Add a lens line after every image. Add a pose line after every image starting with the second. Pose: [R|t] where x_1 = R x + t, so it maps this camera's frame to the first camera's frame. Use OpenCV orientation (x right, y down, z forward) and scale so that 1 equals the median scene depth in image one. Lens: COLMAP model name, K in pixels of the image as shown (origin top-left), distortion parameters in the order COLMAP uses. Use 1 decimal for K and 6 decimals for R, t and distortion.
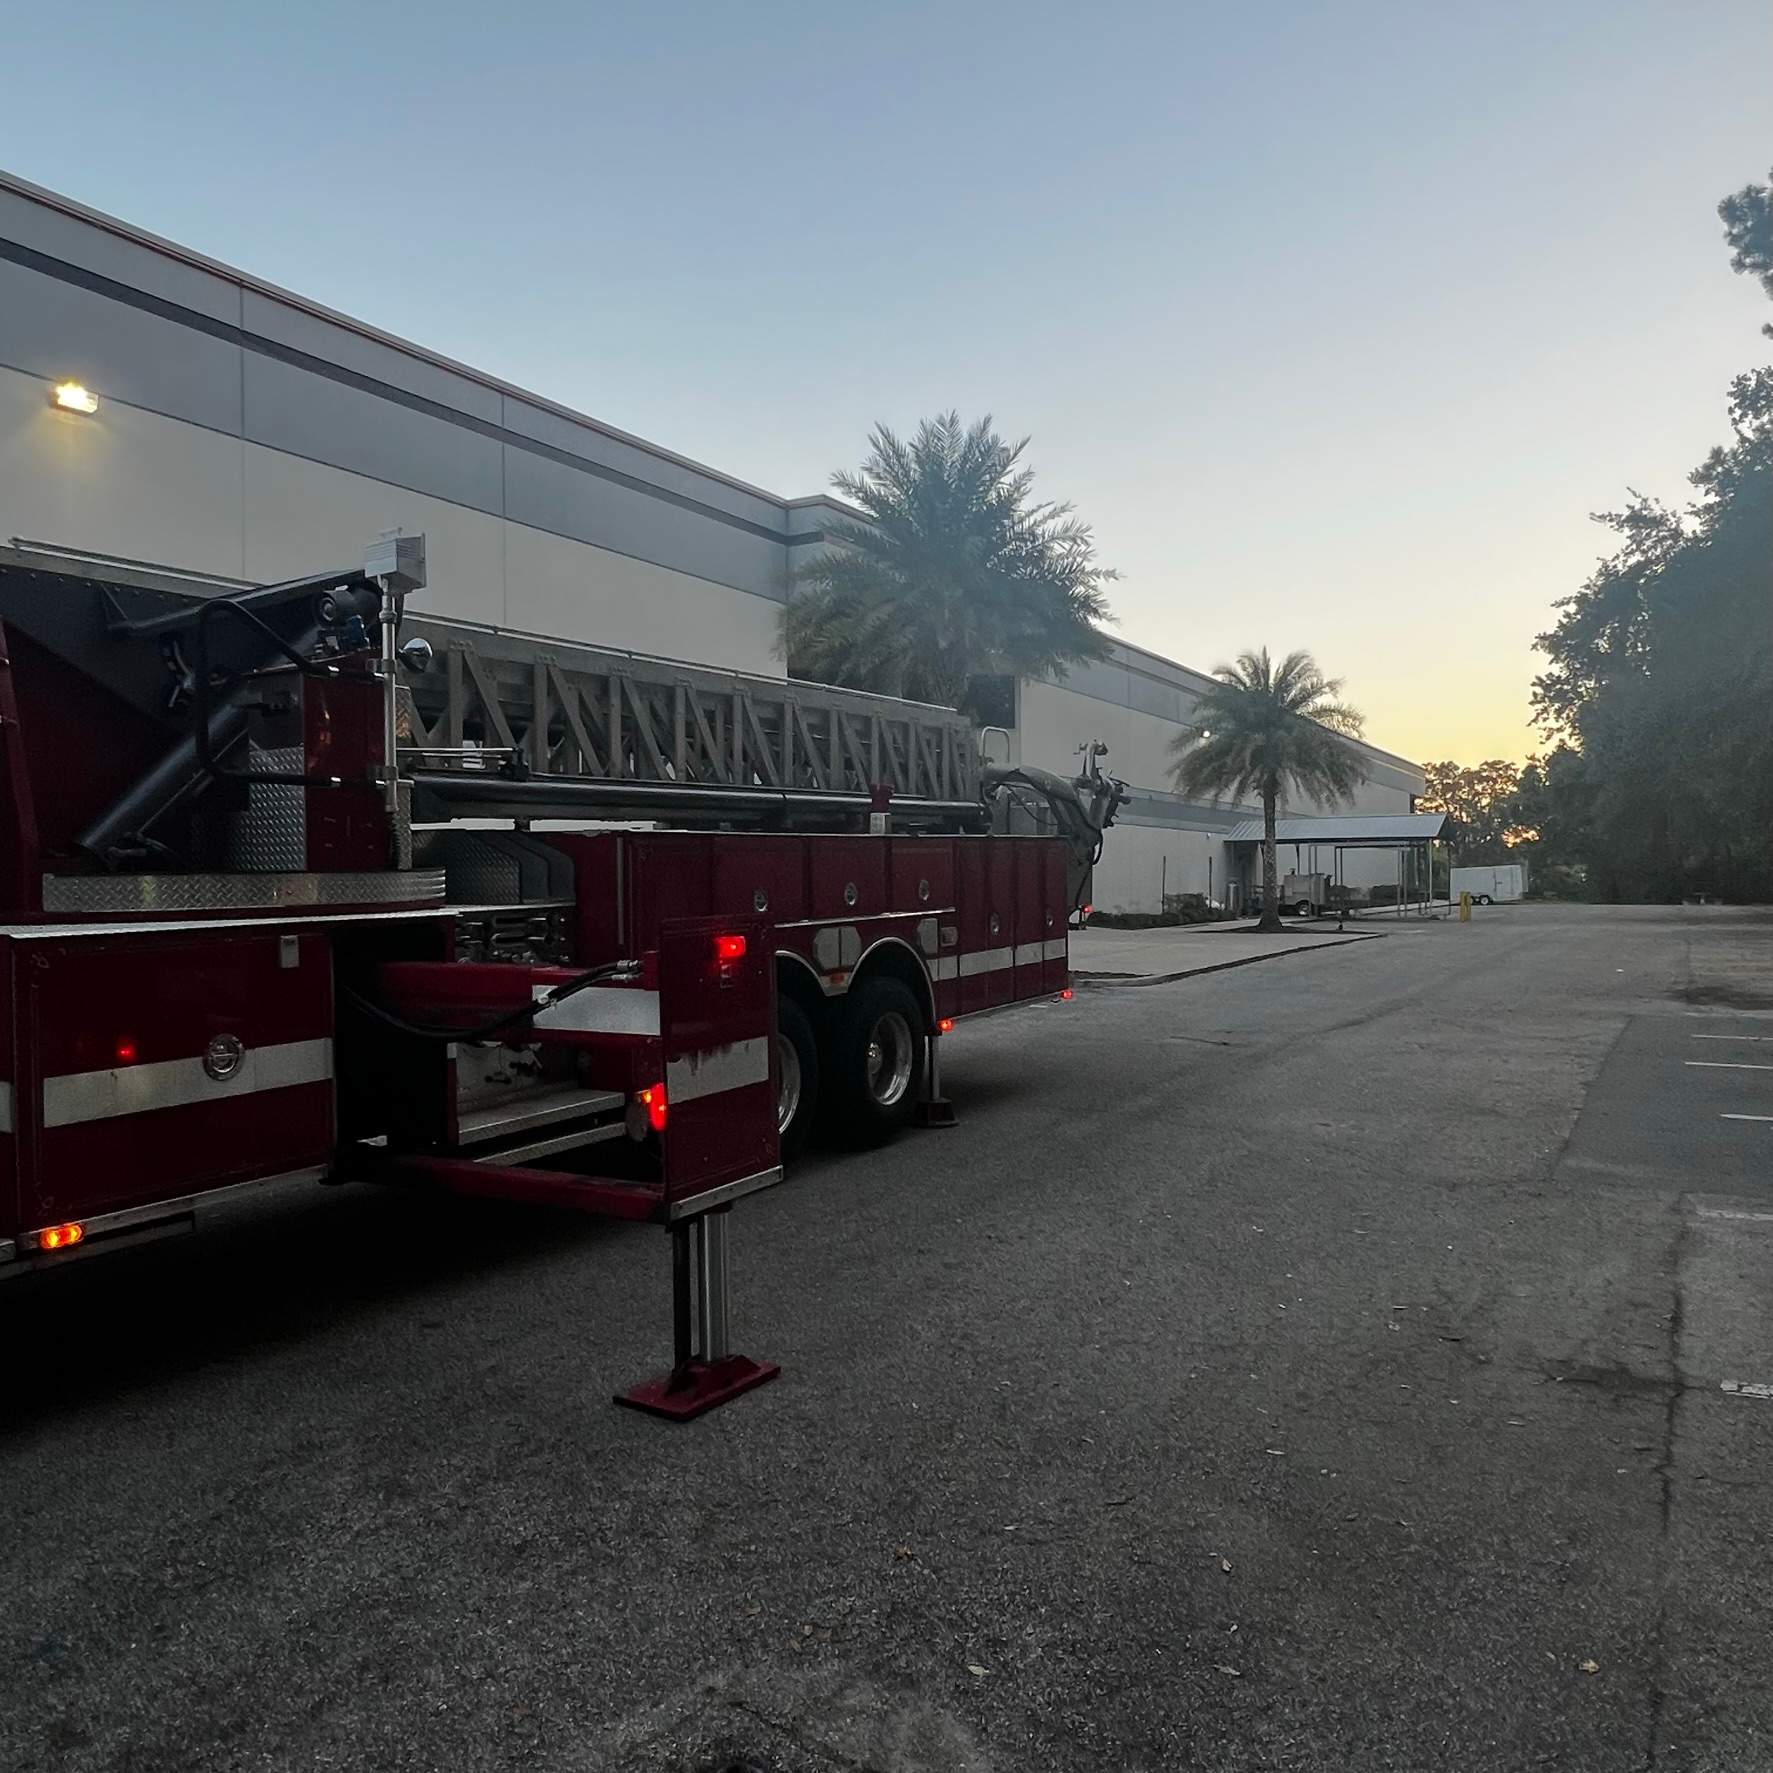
lens RADIAL K [[1376.7, 0, 886.5], [0, 1376.7, 886.5], [0, 0, 1]] dist [0.004702, 0.009401]
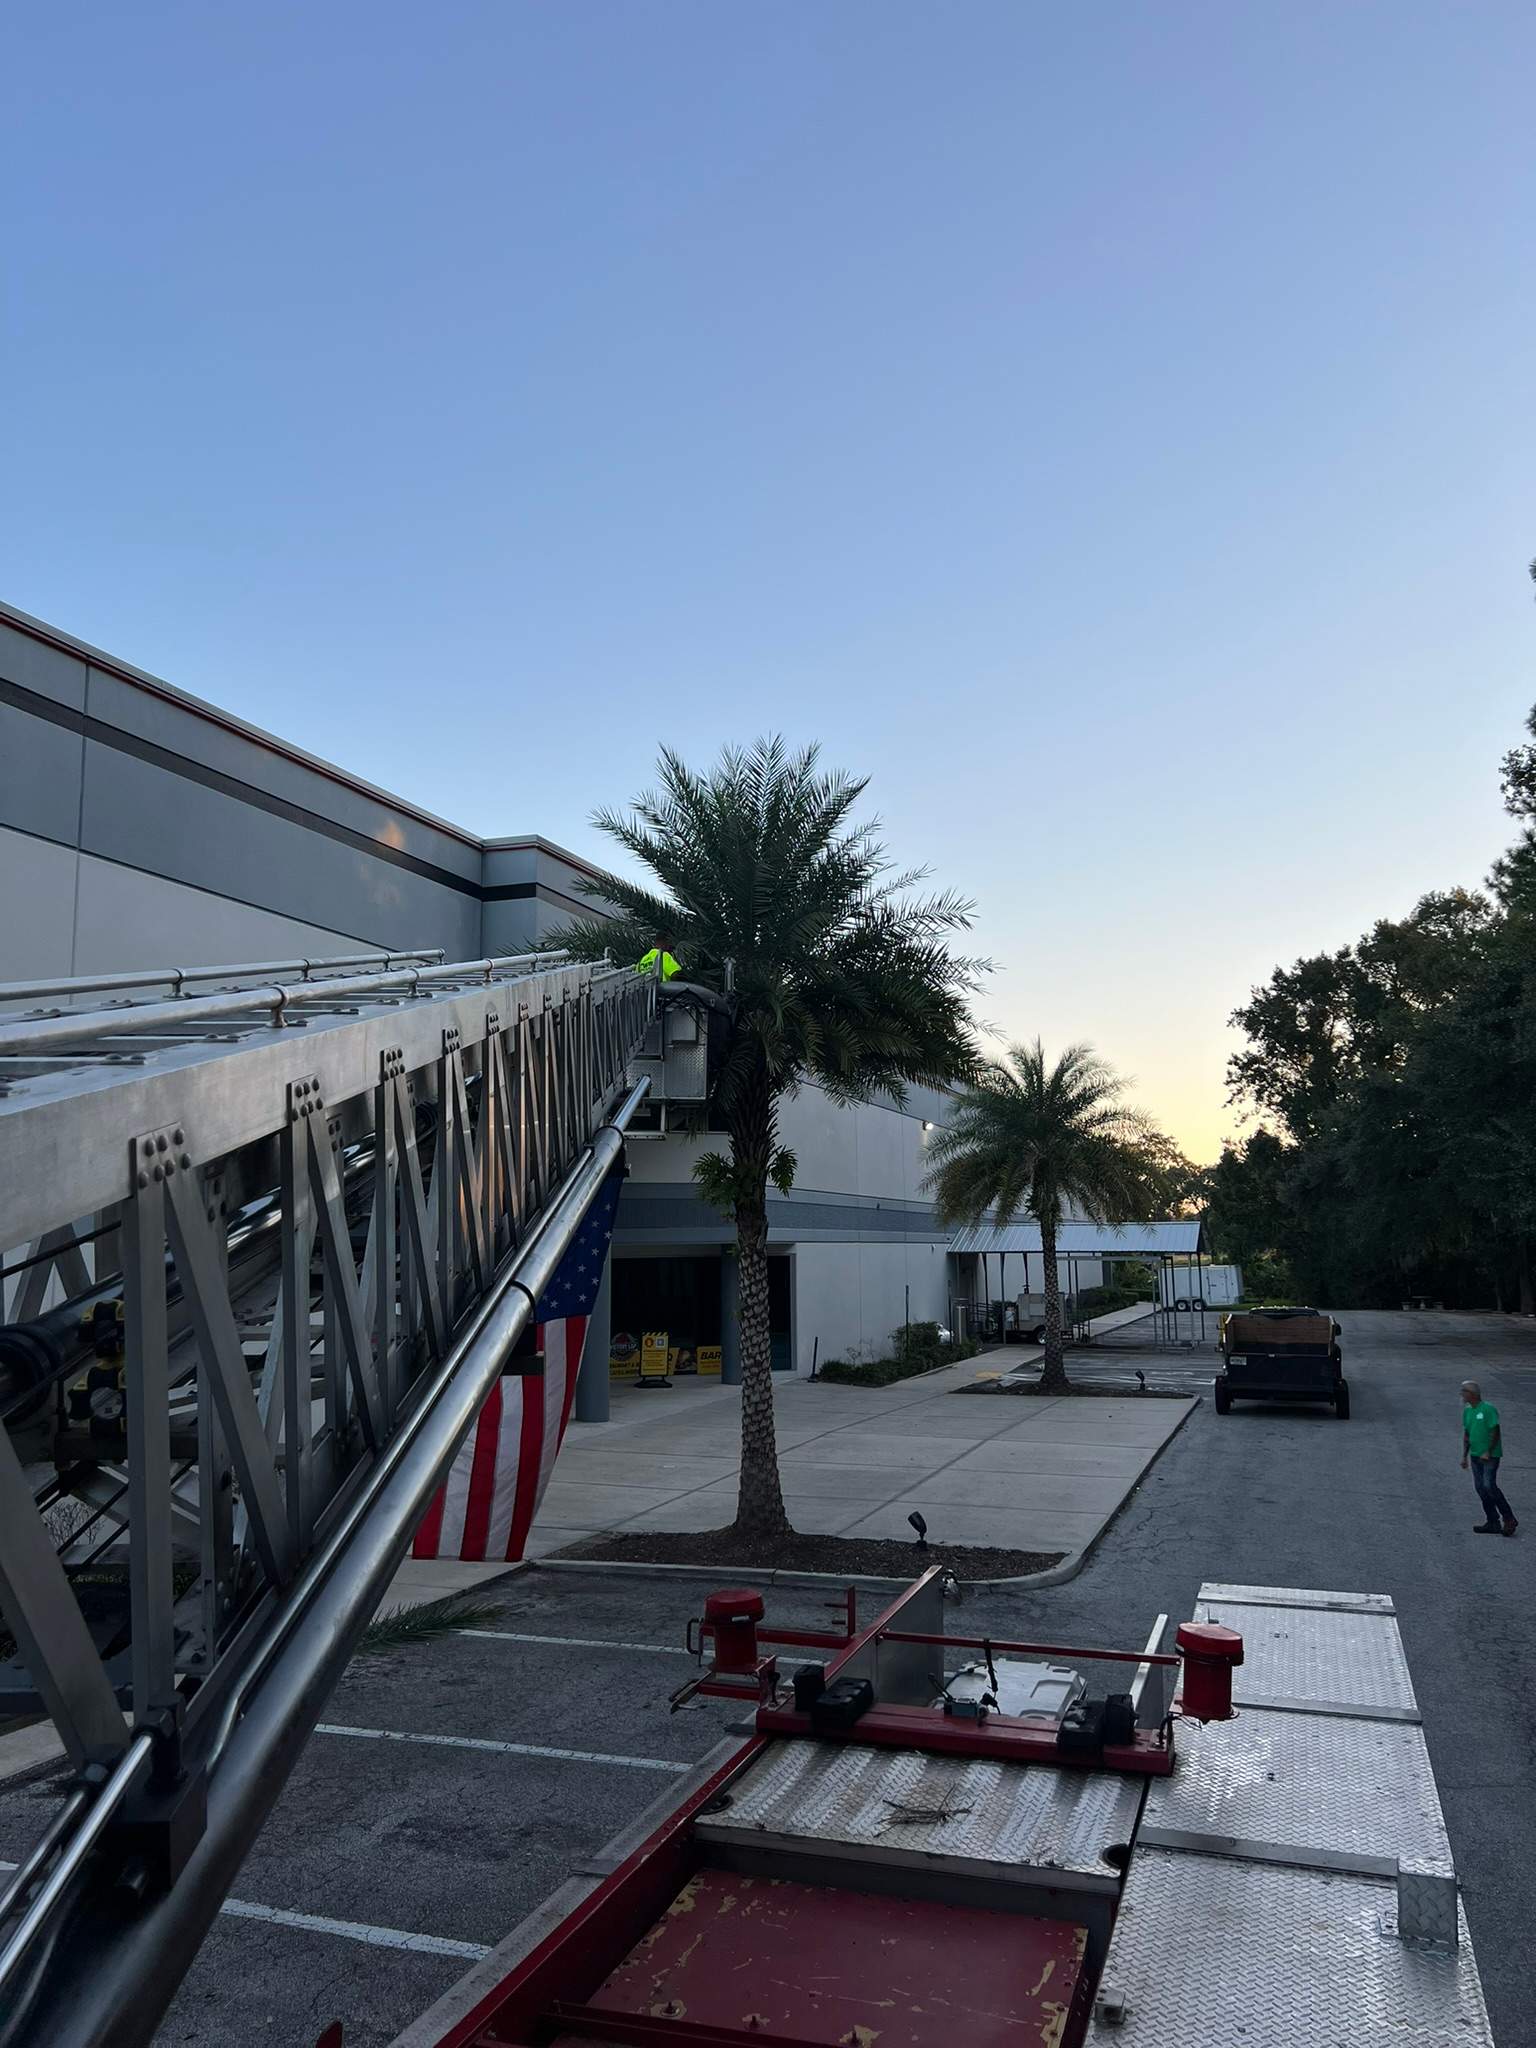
lens RADIAL K [[1513.4, 0, 768.0], [0, 1513.4, 1024.0], [0, 0, 1]] dist [0.067800, -0.000207]
pose [[0.981741, 0.024743, 0.188608, -0.052388], [0.003937, 0.988650, -0.150188, -0.043299], [-0.190183, 0.148188, 0.970500, 0.141541]]
